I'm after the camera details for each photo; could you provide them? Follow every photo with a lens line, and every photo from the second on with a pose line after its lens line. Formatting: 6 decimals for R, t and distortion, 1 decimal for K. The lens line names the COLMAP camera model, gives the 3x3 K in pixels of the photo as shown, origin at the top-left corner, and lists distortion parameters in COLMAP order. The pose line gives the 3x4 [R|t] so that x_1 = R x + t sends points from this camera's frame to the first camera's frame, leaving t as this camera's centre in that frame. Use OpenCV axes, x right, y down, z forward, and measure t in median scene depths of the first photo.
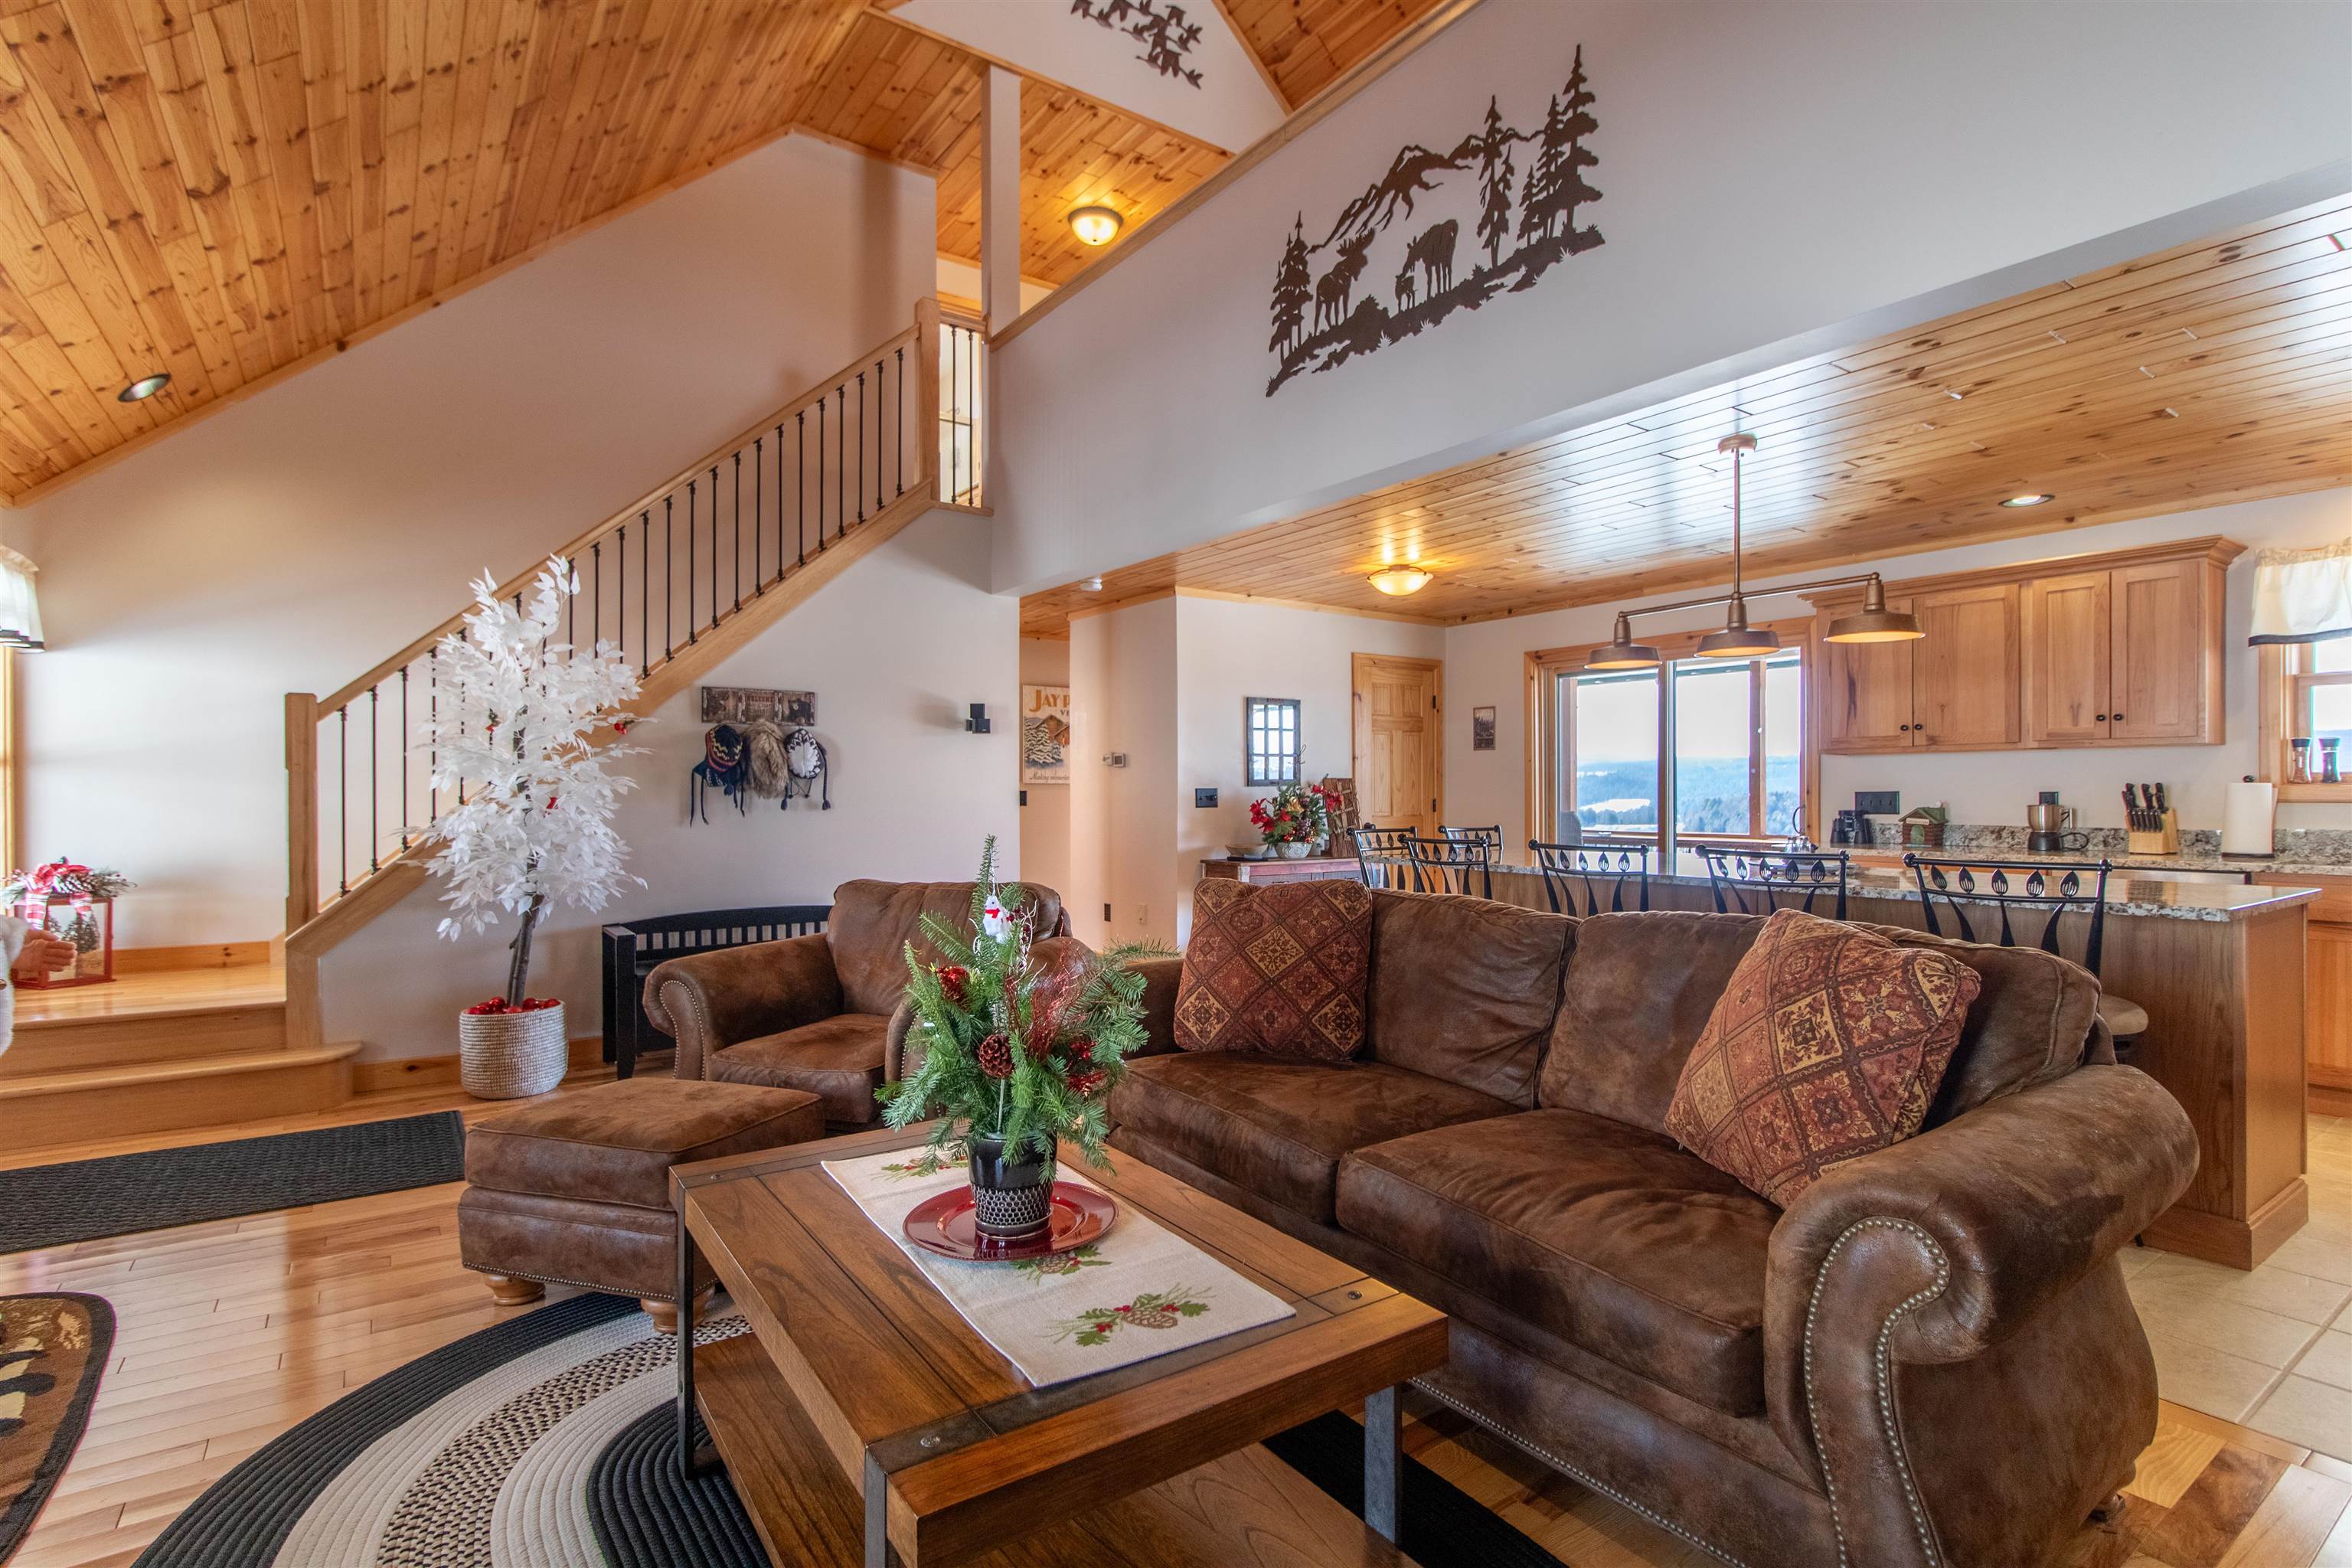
lens RADIAL K [[1138.0, 0, 1178.9], [0, 1138.0, 797.1], [0, 0, 1]] dist [-0.002980, -0.001238]
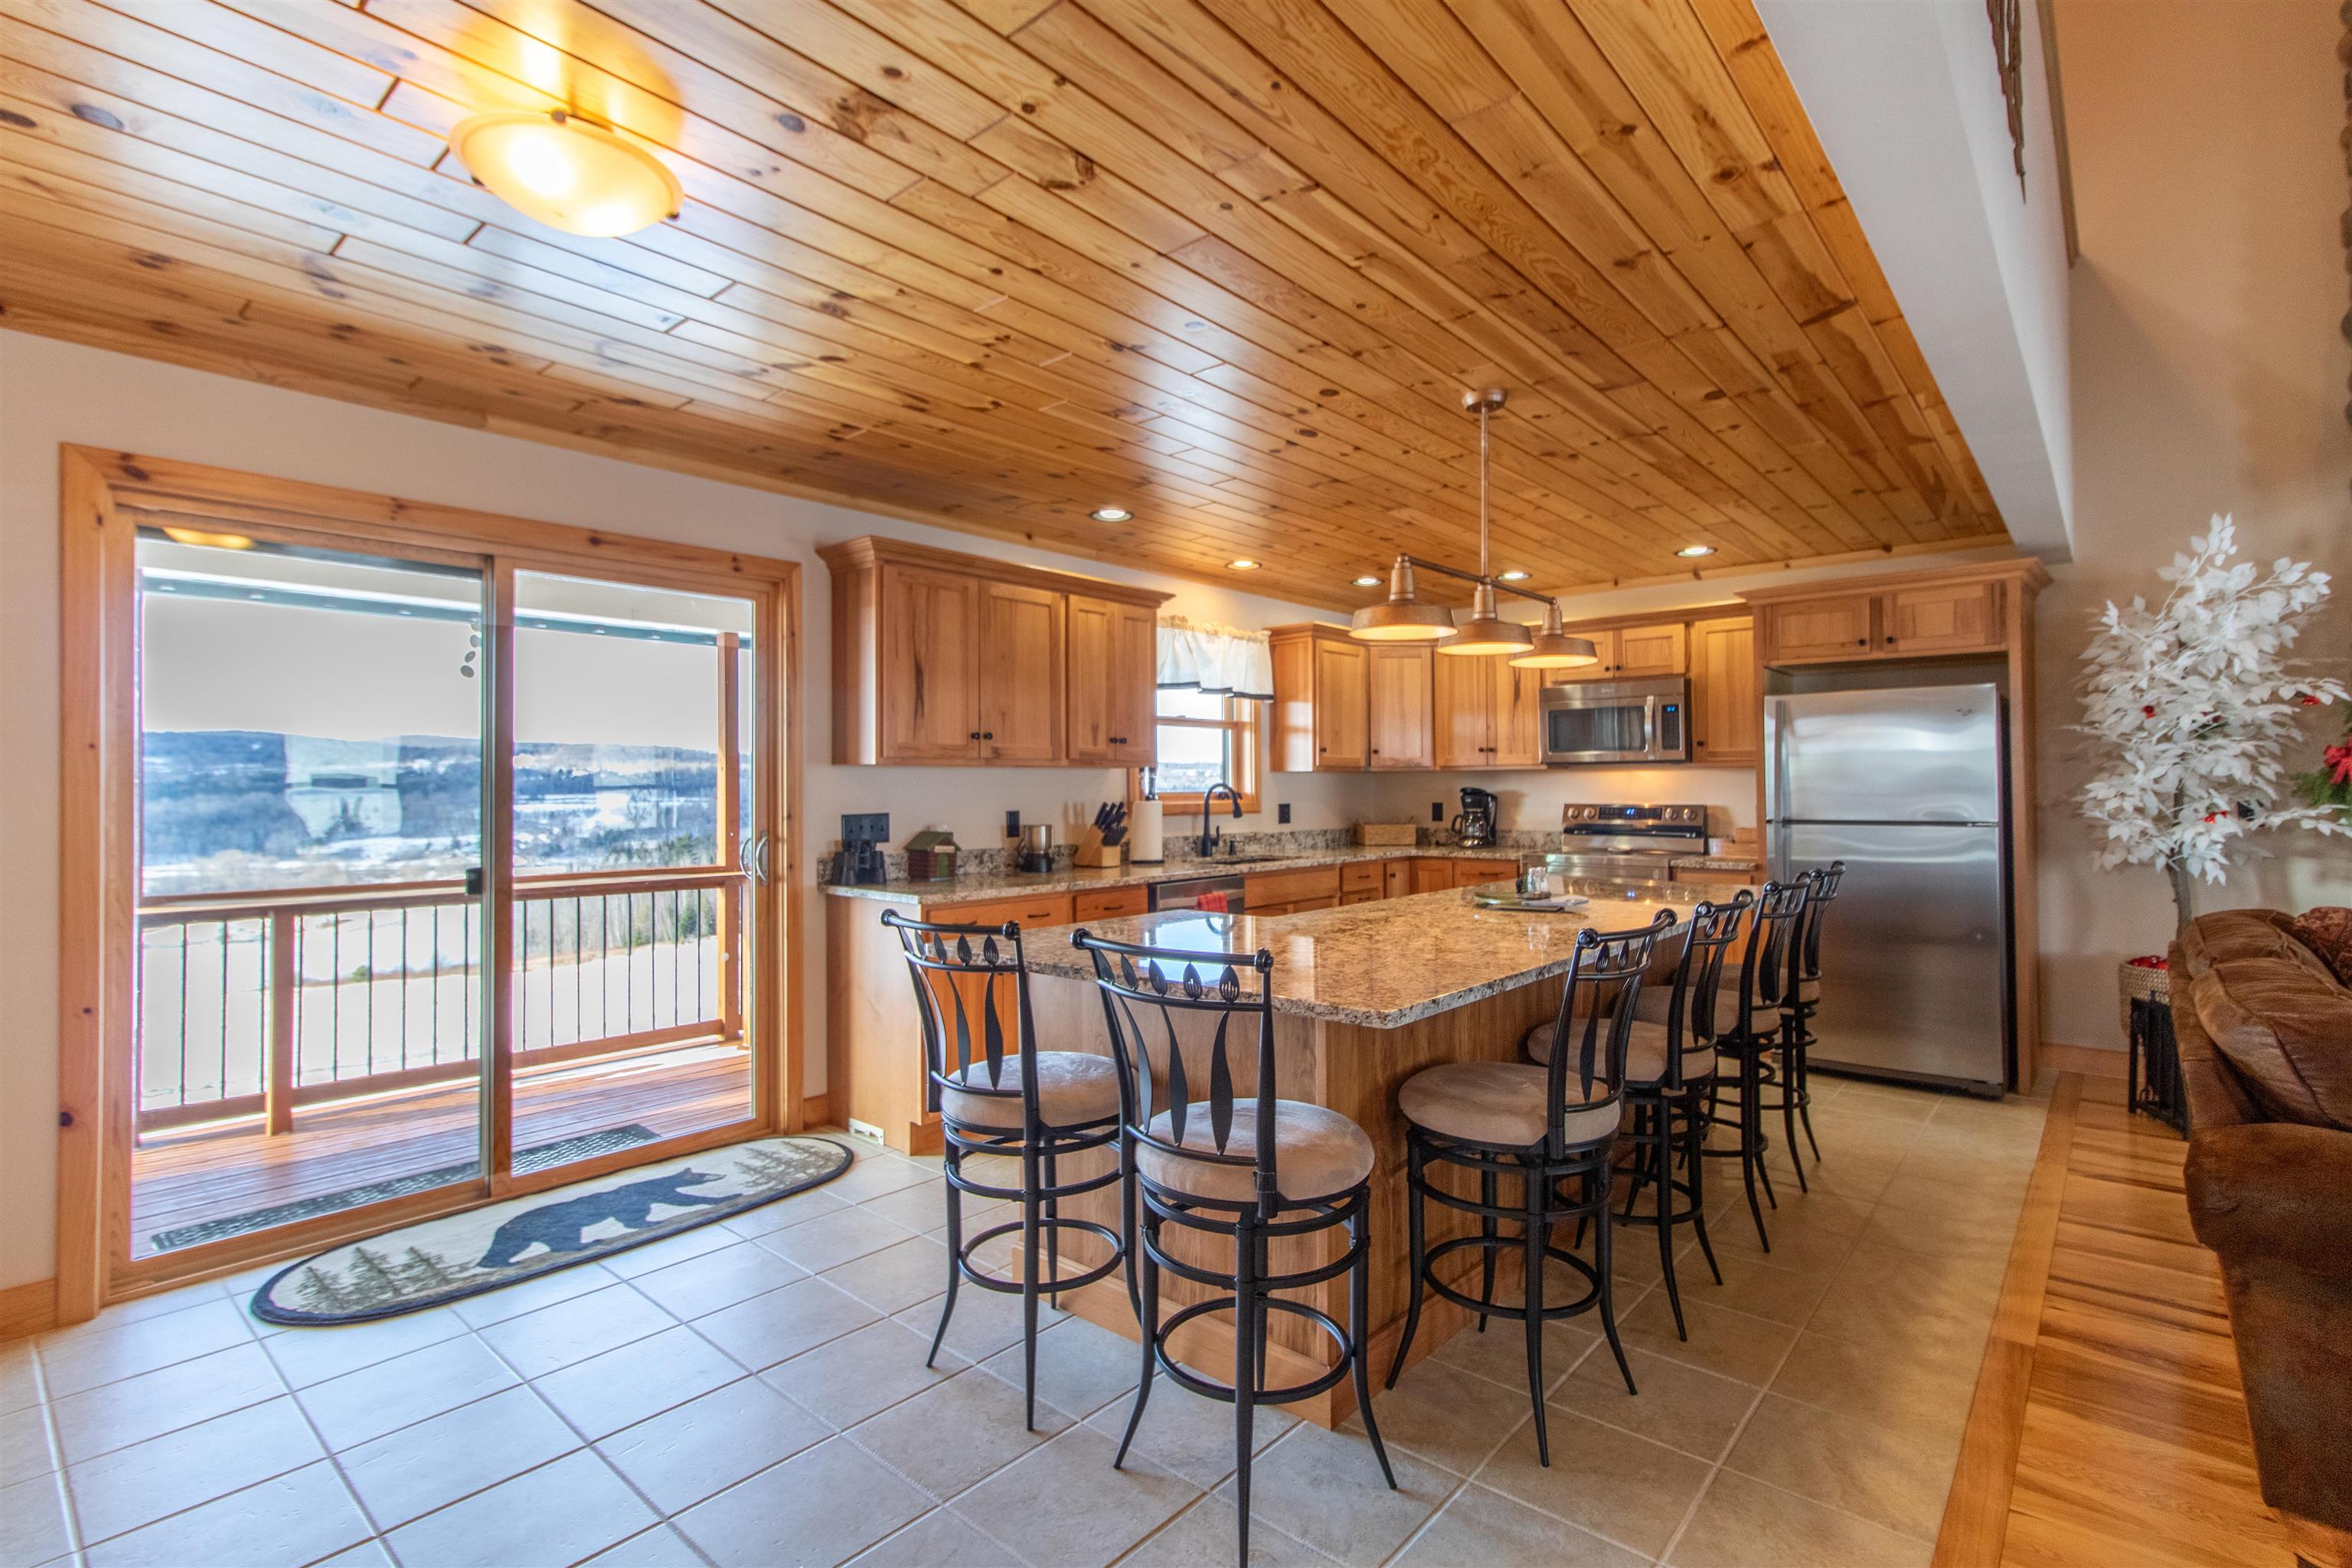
lens RADIAL K [[1079.8, 0, 1190.3], [0, 1079.8, 775.4], [0, 0, 1]] dist [0.001202, 0.000742]
pose [[-0.237708, 0.014613, 0.971227, -0.164265], [0.010111, 0.999870, -0.012569, -0.022539], [-0.971284, 0.006833, -0.237824, 1.098883]]
